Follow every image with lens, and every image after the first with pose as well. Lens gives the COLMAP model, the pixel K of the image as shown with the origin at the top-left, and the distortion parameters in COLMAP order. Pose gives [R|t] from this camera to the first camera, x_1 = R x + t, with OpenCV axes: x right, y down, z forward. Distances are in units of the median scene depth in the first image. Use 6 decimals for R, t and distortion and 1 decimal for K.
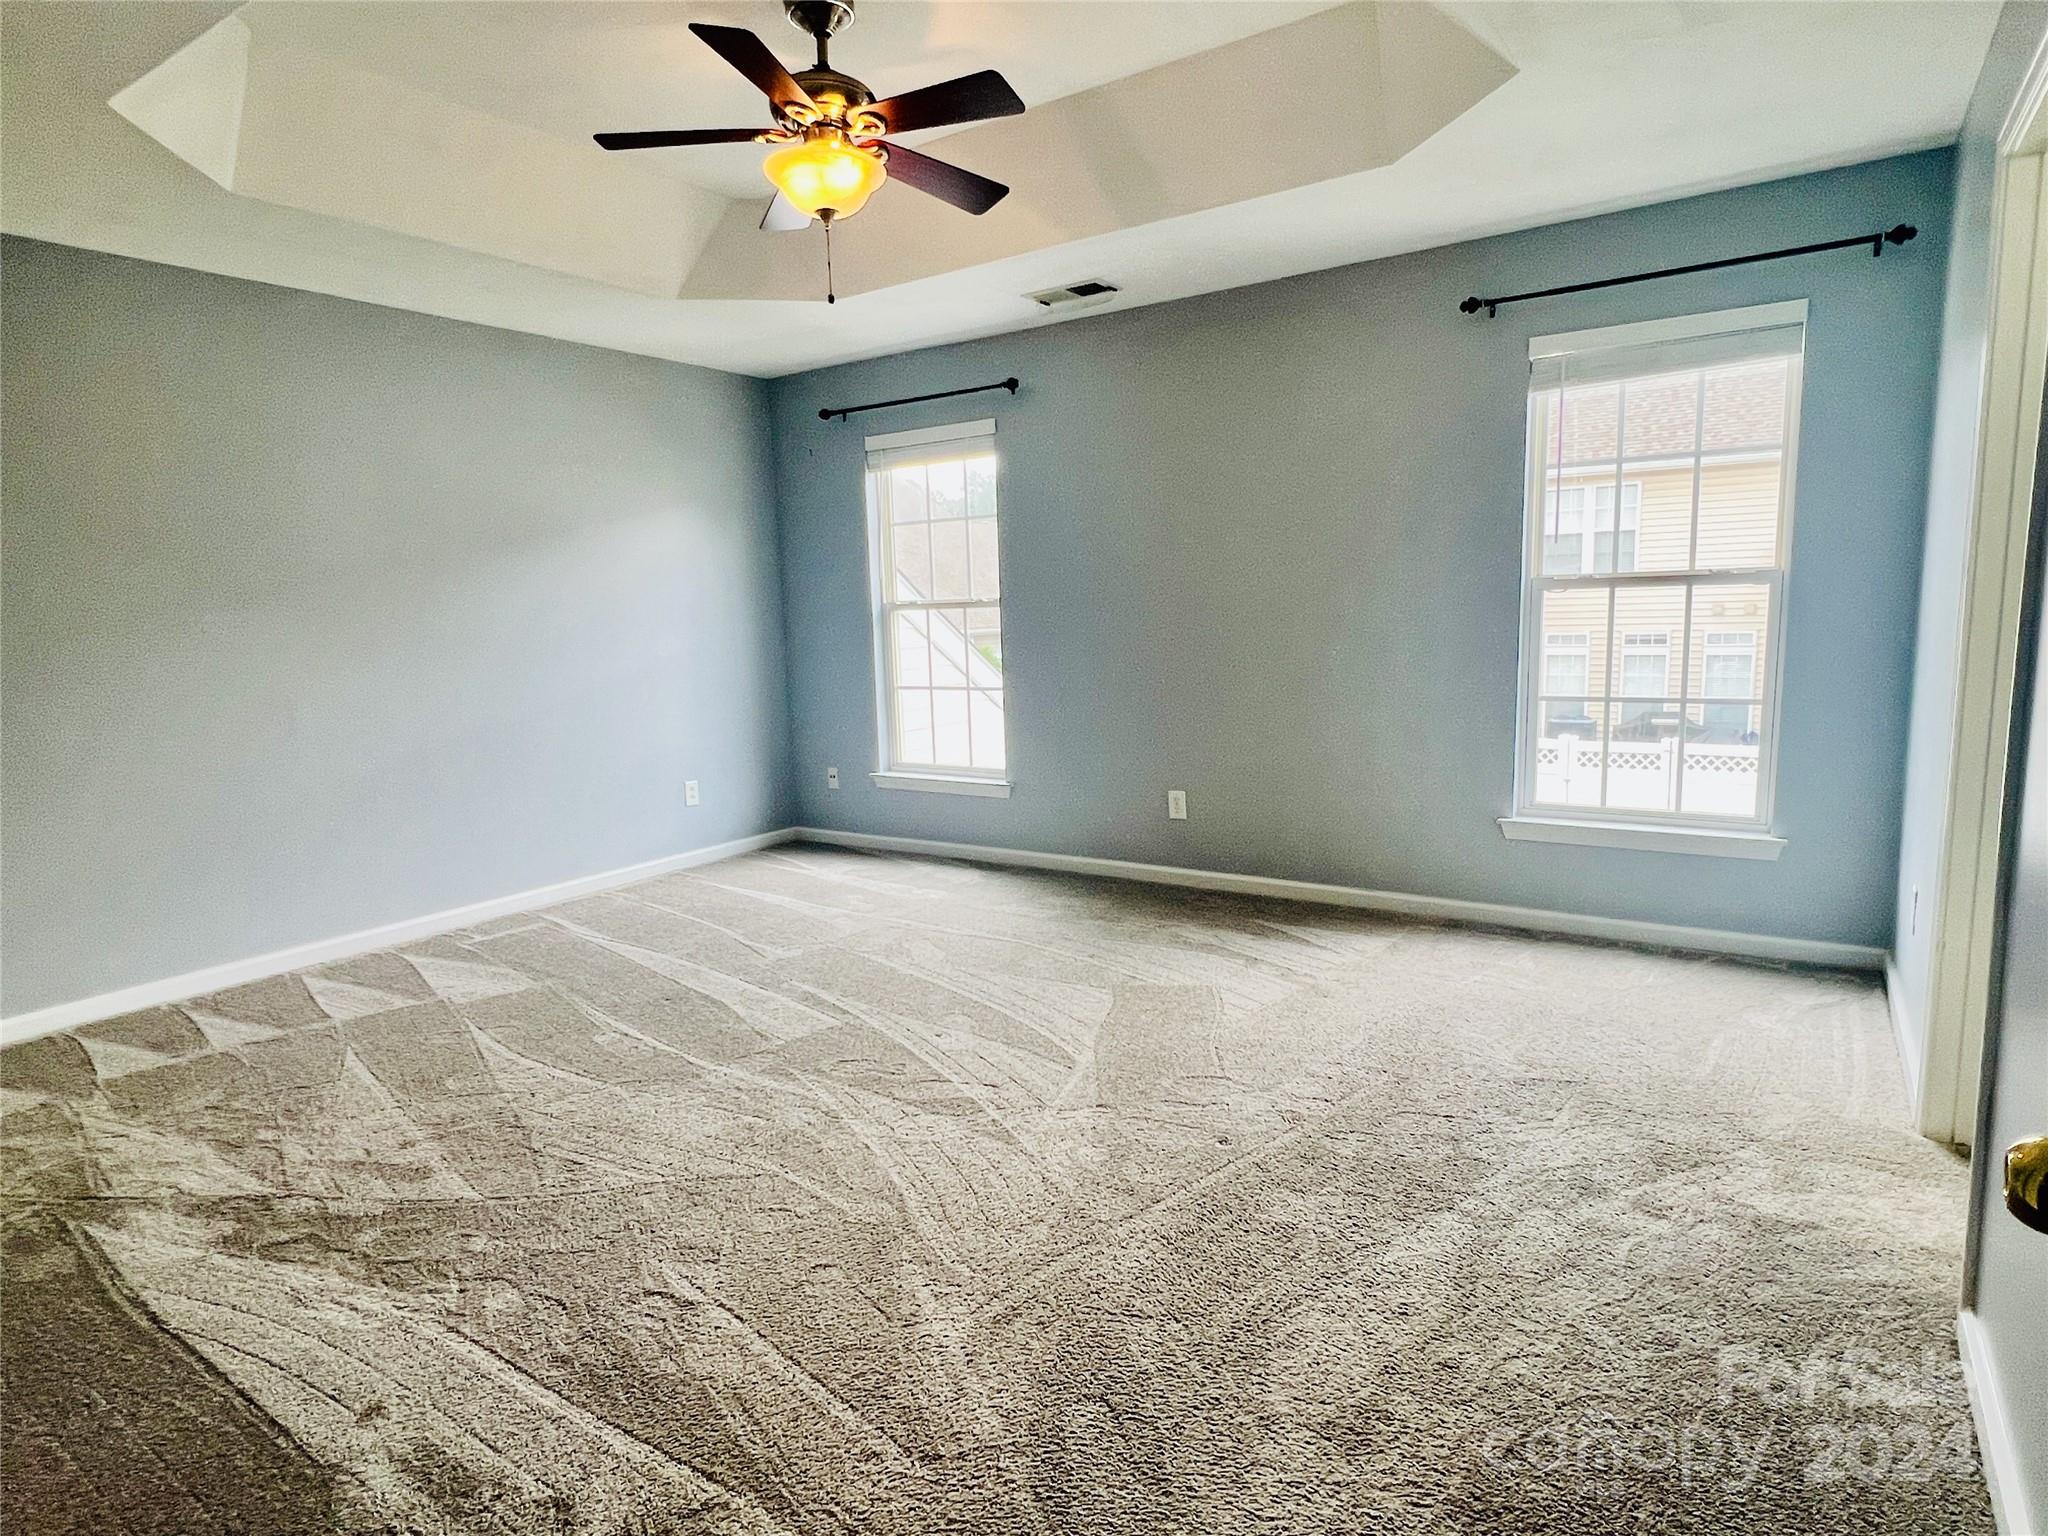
lens RADIAL K [[1136.4, 0, 1024.0], [0, 1136.4, 768.0], [0, 0, 1]] dist [0.002072, 0.000234]
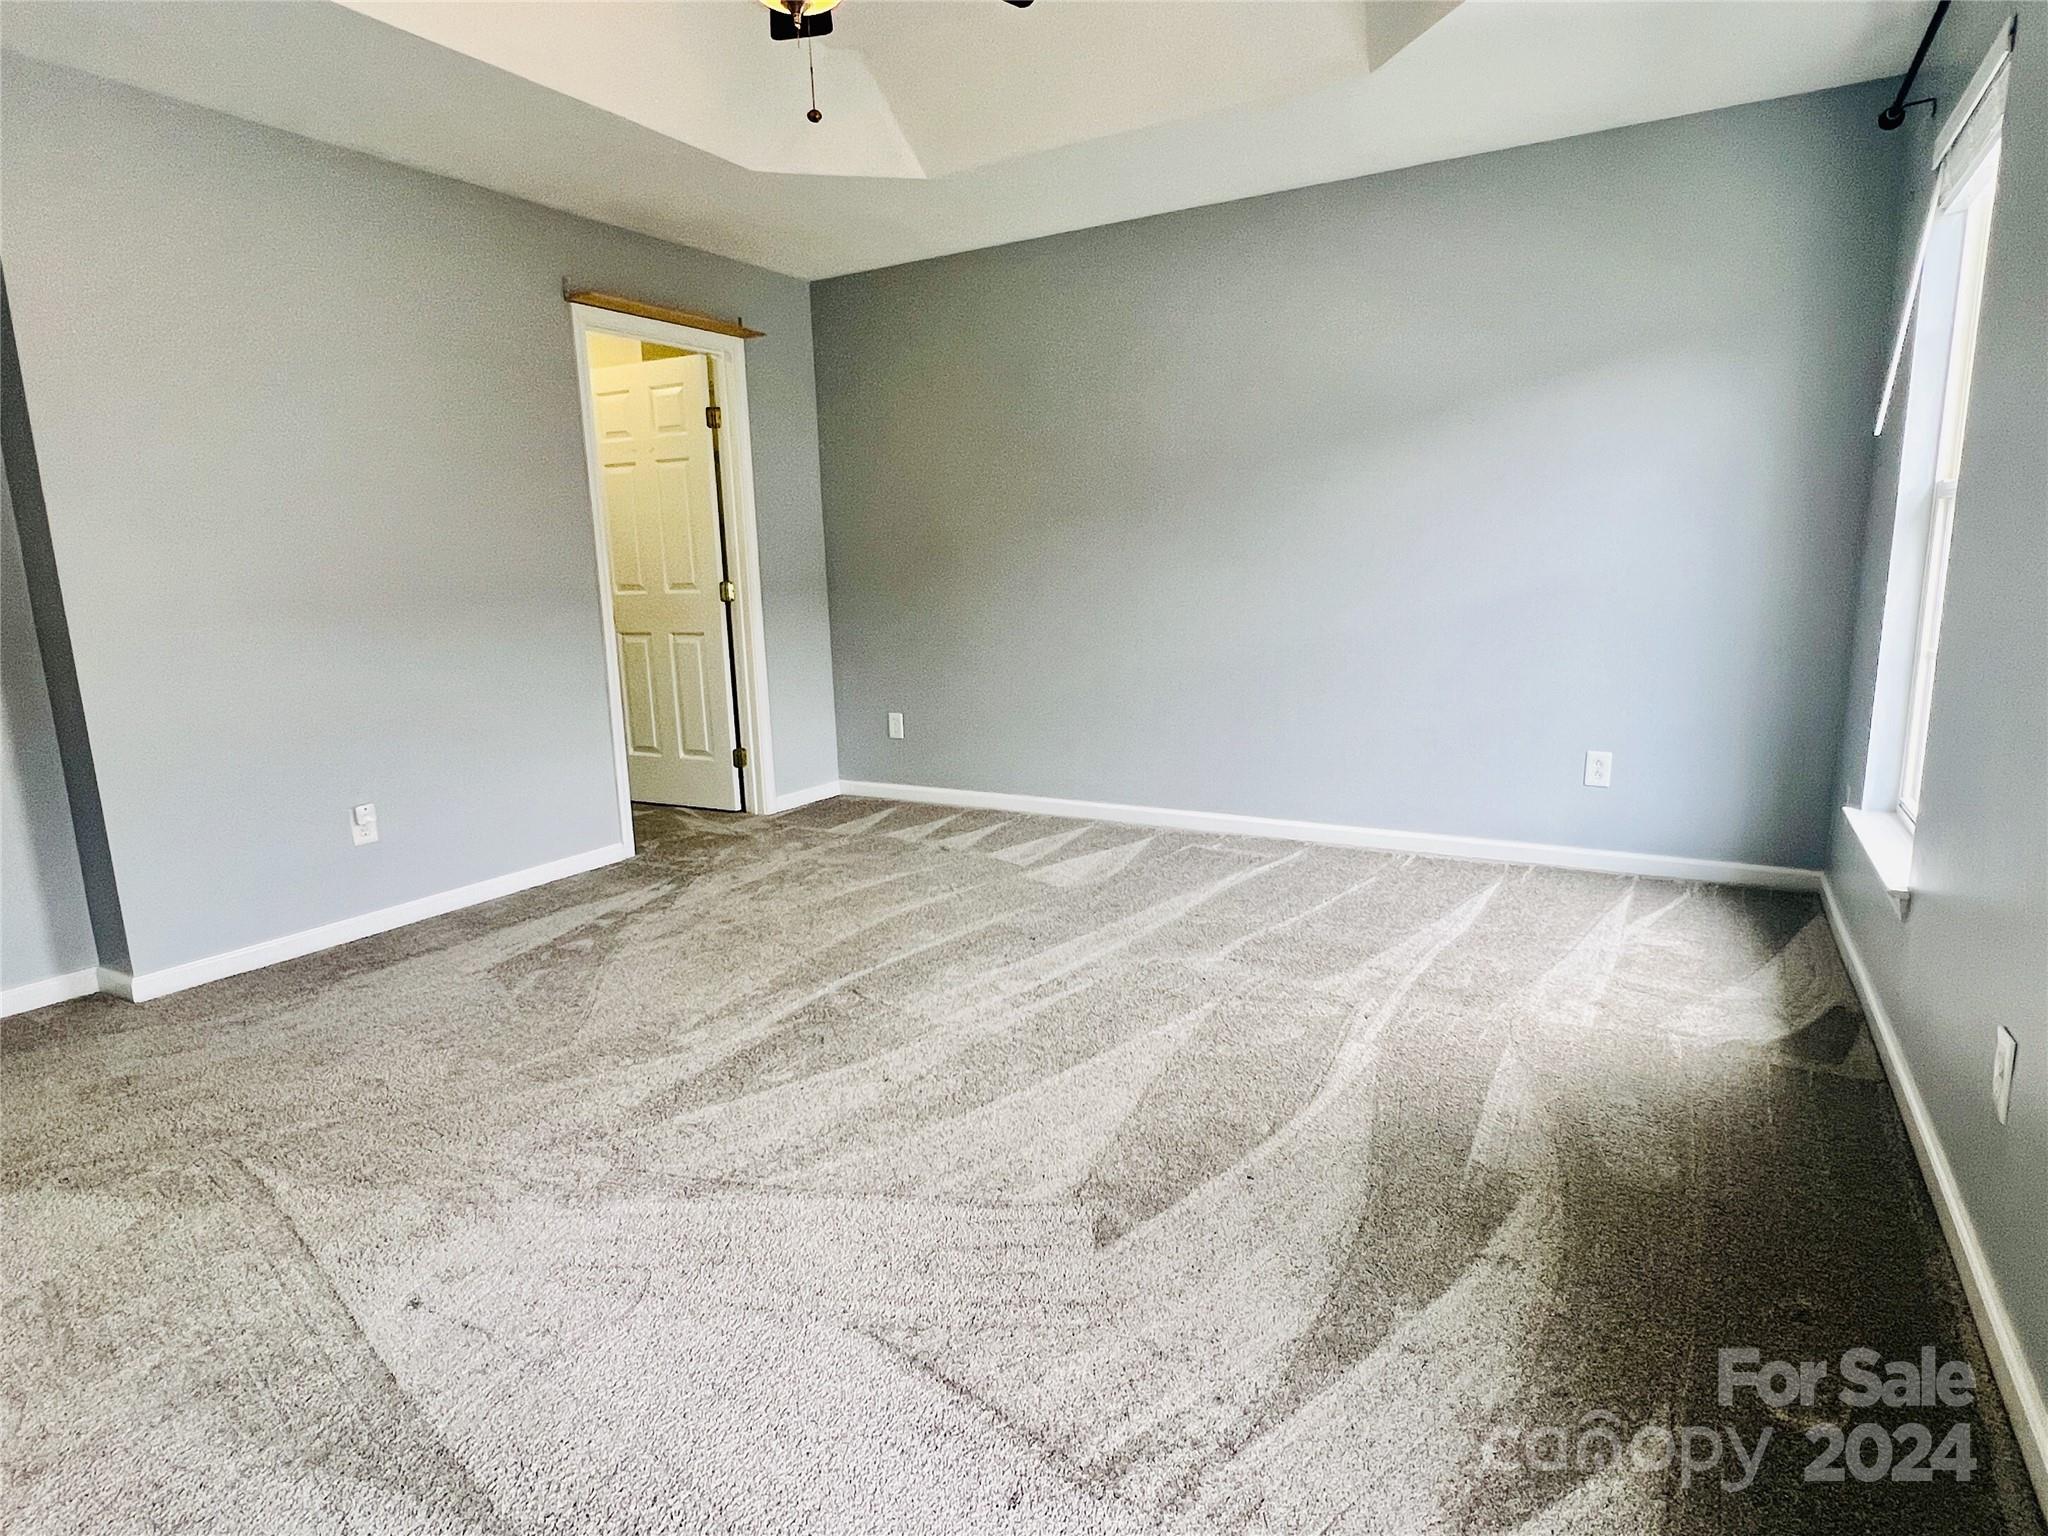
lens RADIAL K [[1136.4, 0, 1024.0], [0, 1136.4, 768.0], [0, 0, 1]] dist [0.002072, 0.000234]
pose [[0.072045, 0.209233, -0.975208, 0.586799], [-0.118142, 0.972656, 0.199958, -0.122506], [0.990380, 0.100807, 0.094794, 0.927713]]
